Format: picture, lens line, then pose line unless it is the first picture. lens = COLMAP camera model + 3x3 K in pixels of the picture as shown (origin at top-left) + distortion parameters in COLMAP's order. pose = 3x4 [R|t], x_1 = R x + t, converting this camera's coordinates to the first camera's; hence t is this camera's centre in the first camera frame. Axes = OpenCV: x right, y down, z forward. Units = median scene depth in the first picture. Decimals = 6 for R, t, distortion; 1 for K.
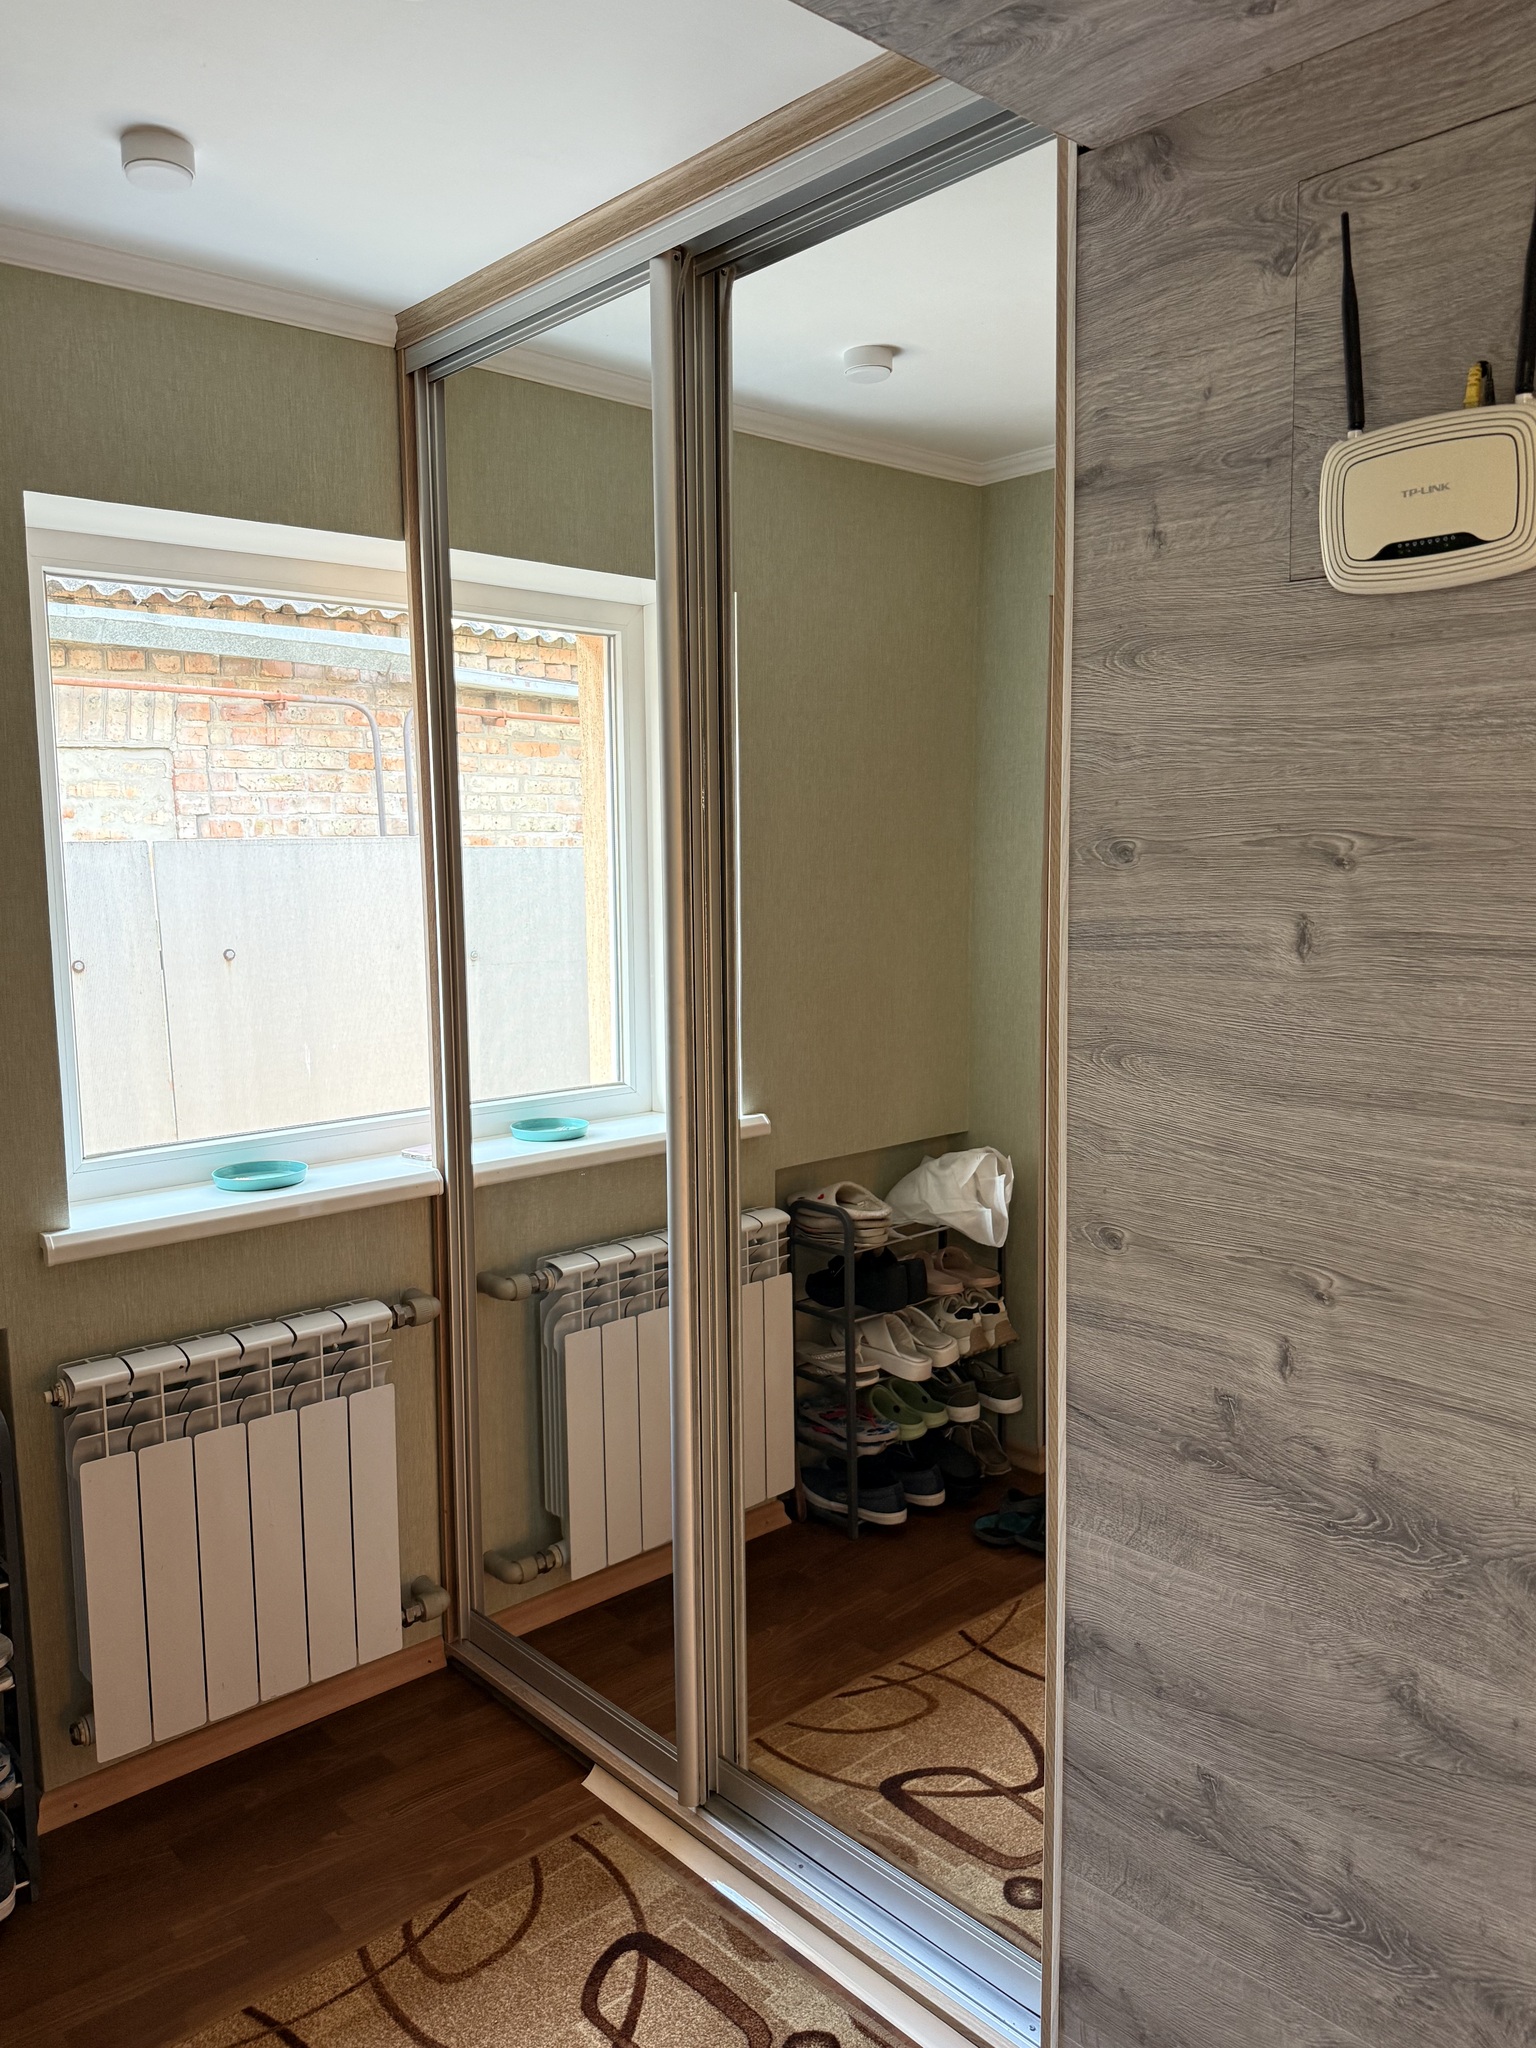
lens RADIAL K [[1506.7, 0, 763.0], [0, 1506.7, 1022.5], [0, 0, 1]] dist [0.056207, -0.093829]
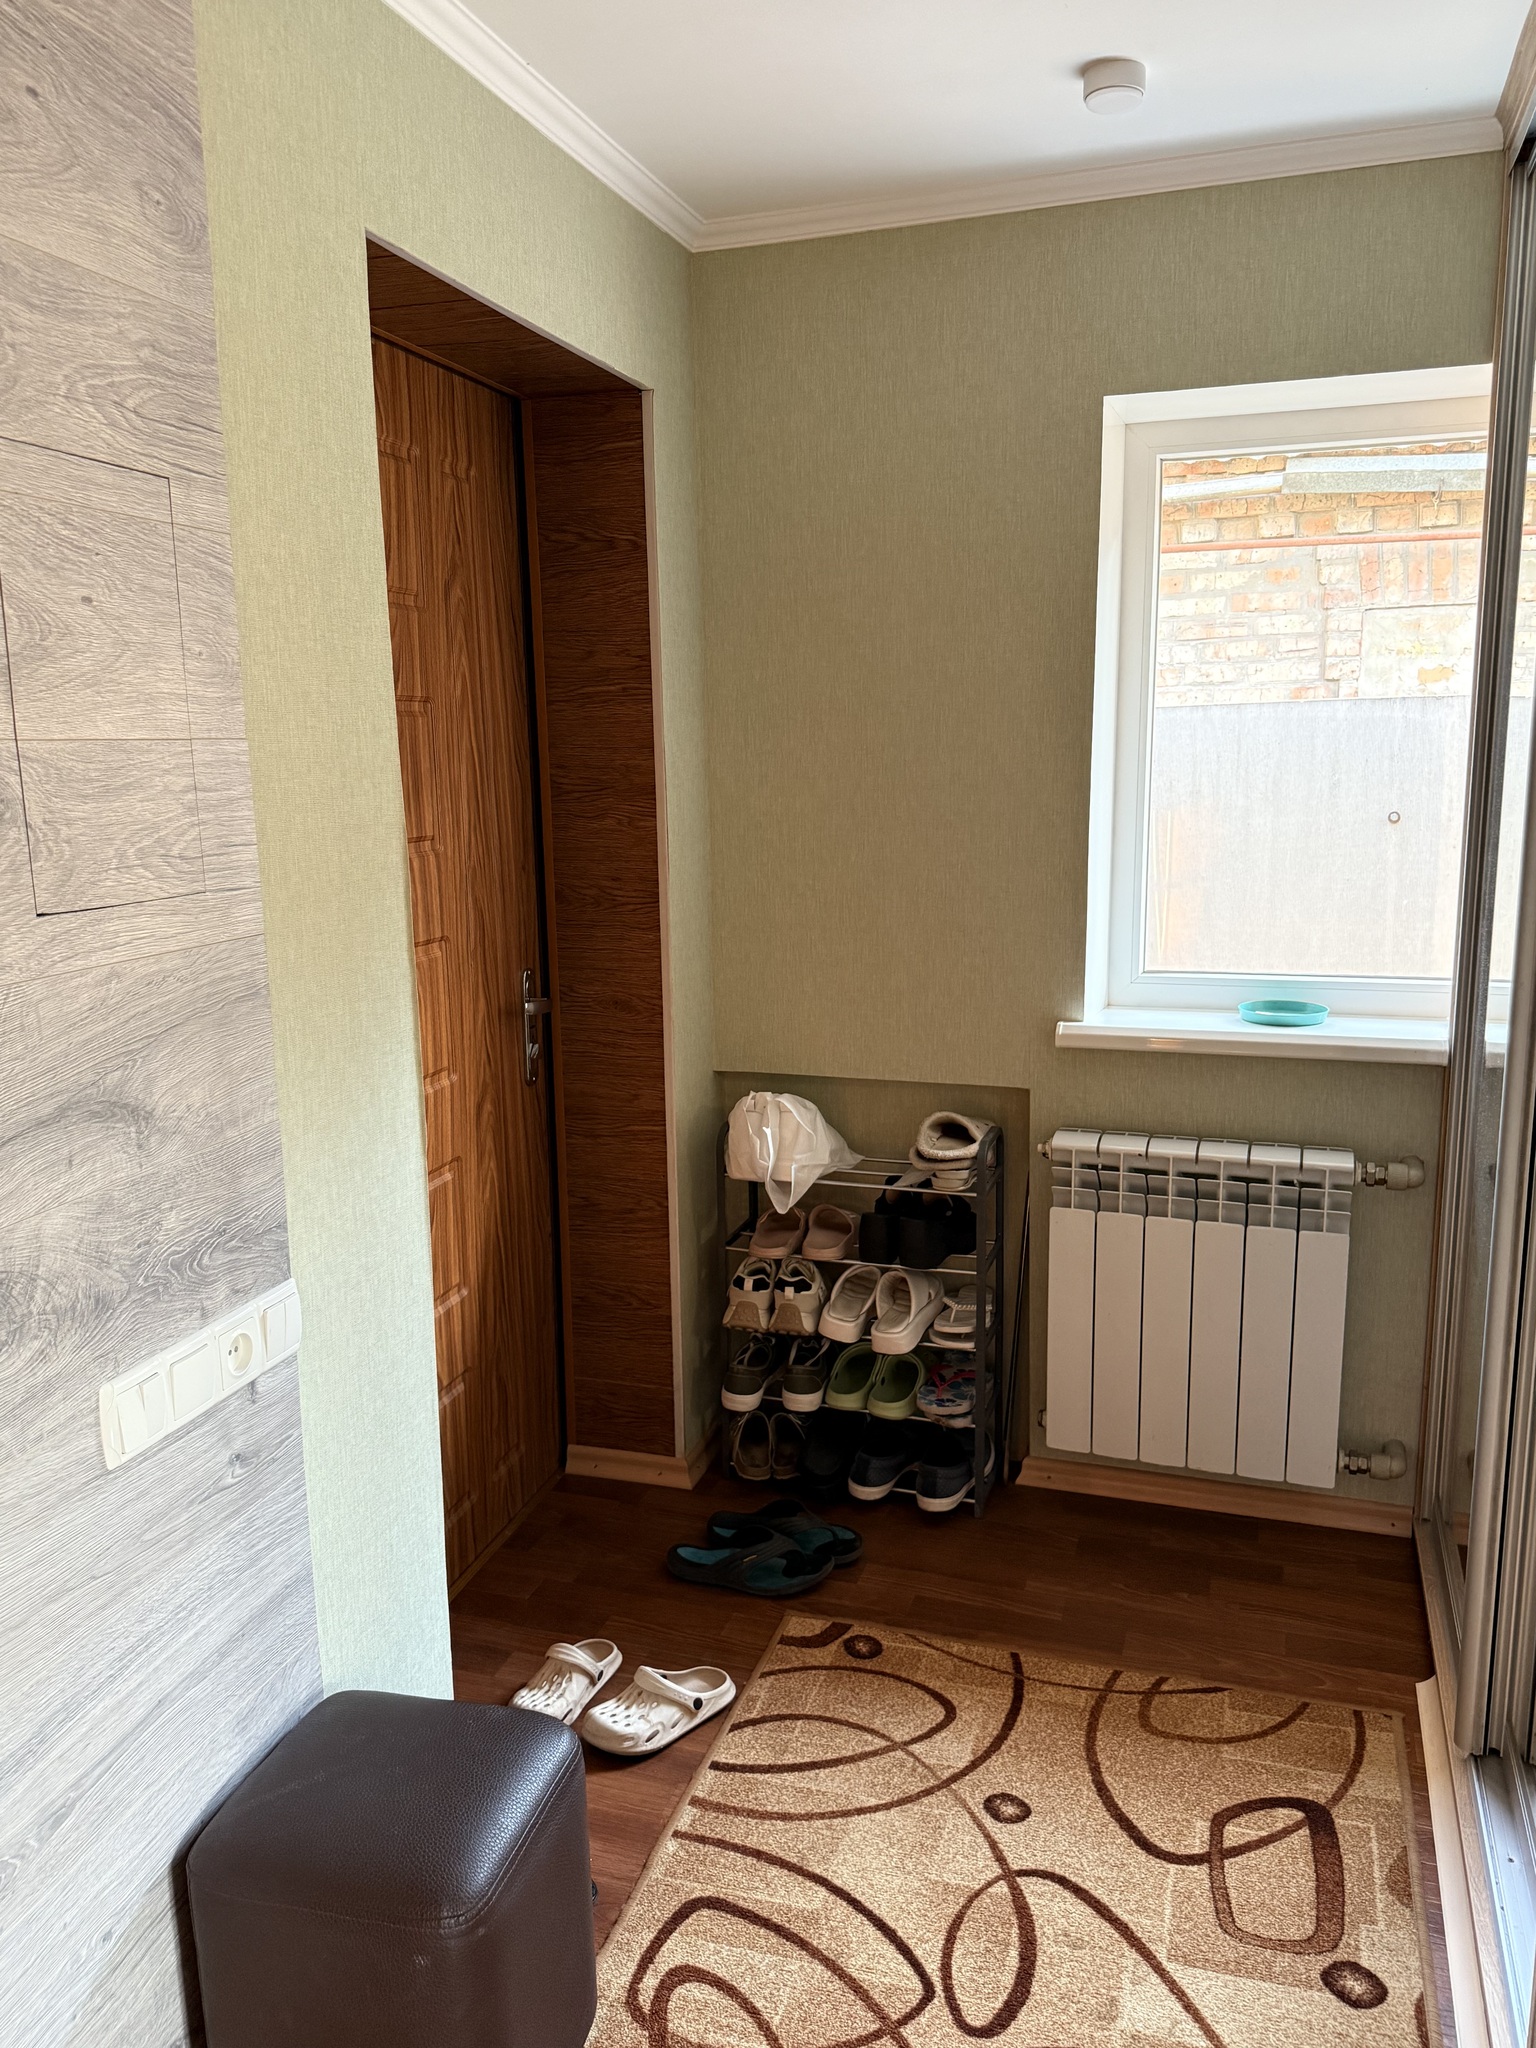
lens RADIAL K [[1506.7, 0, 760.5], [0, 1506.7, 1028.0], [0, 0, 1]] dist [0.056207, -0.093829]
pose [[0.495423, 0.171268, -0.851601, 0.462615], [-0.090436, 0.985212, 0.145528, -0.012451], [0.863932, 0.004917, 0.503585, 0.168616]]
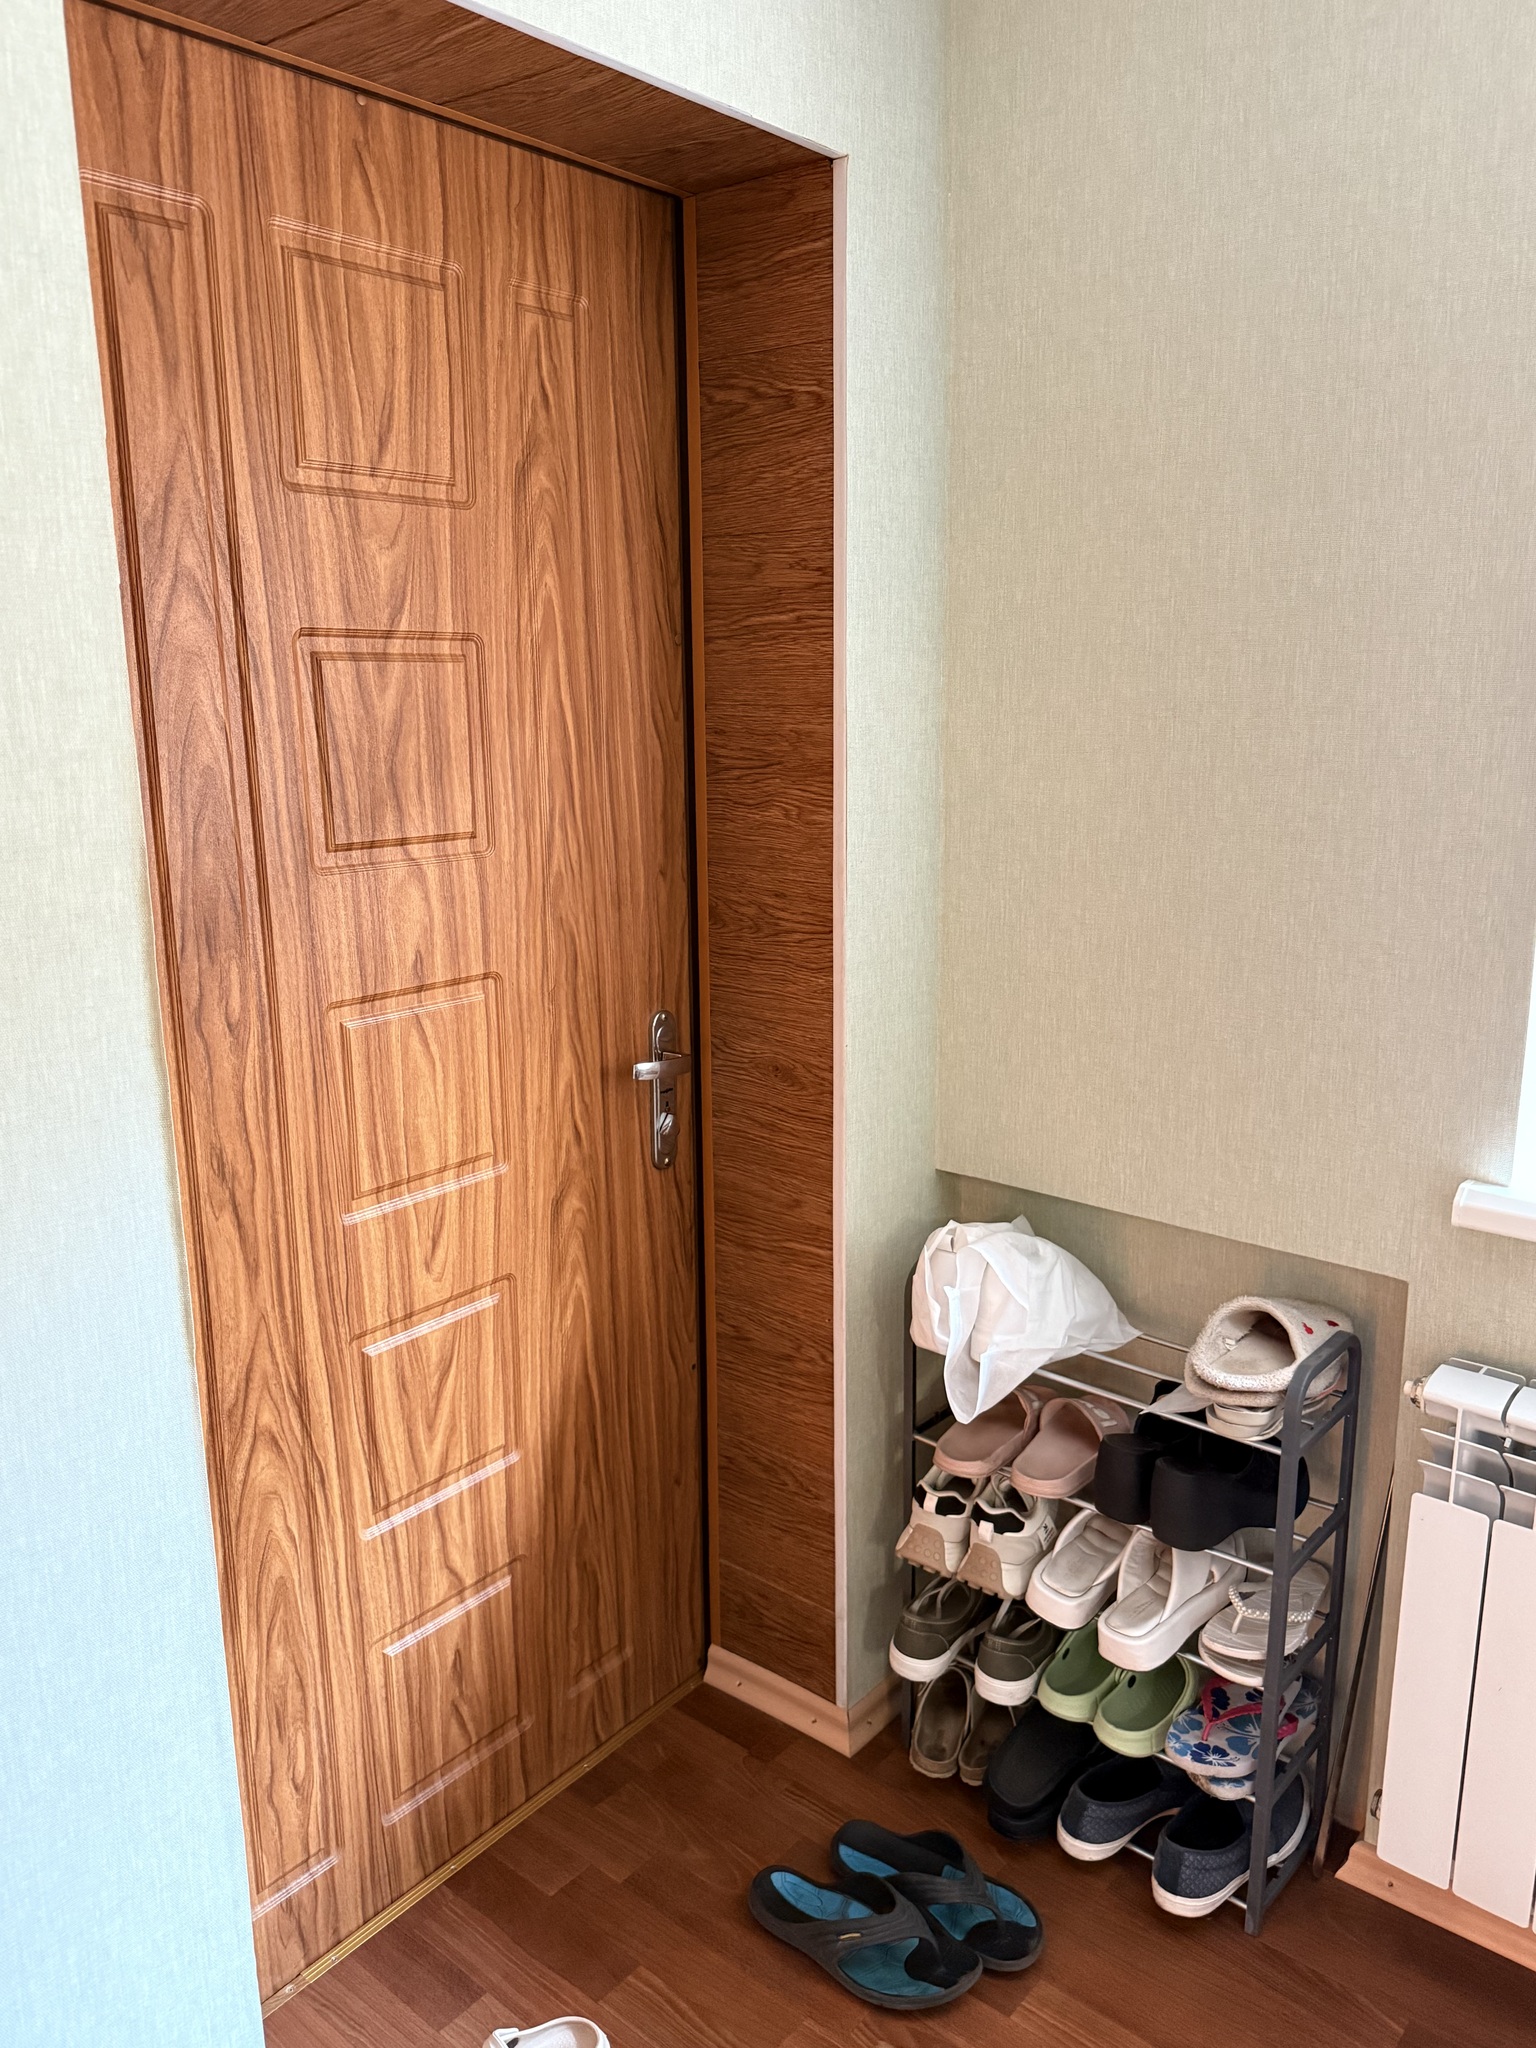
lens RADIAL K [[1506.7, 0, 767.8], [0, 1506.7, 1005.1], [0, 0, 1]] dist [0.056207, -0.093829]
pose [[0.139009, 0.225721, -0.964223, 0.166343], [-0.105700, 0.971496, 0.212185, -0.062917], [0.984634, 0.072423, 0.158905, 0.553864]]
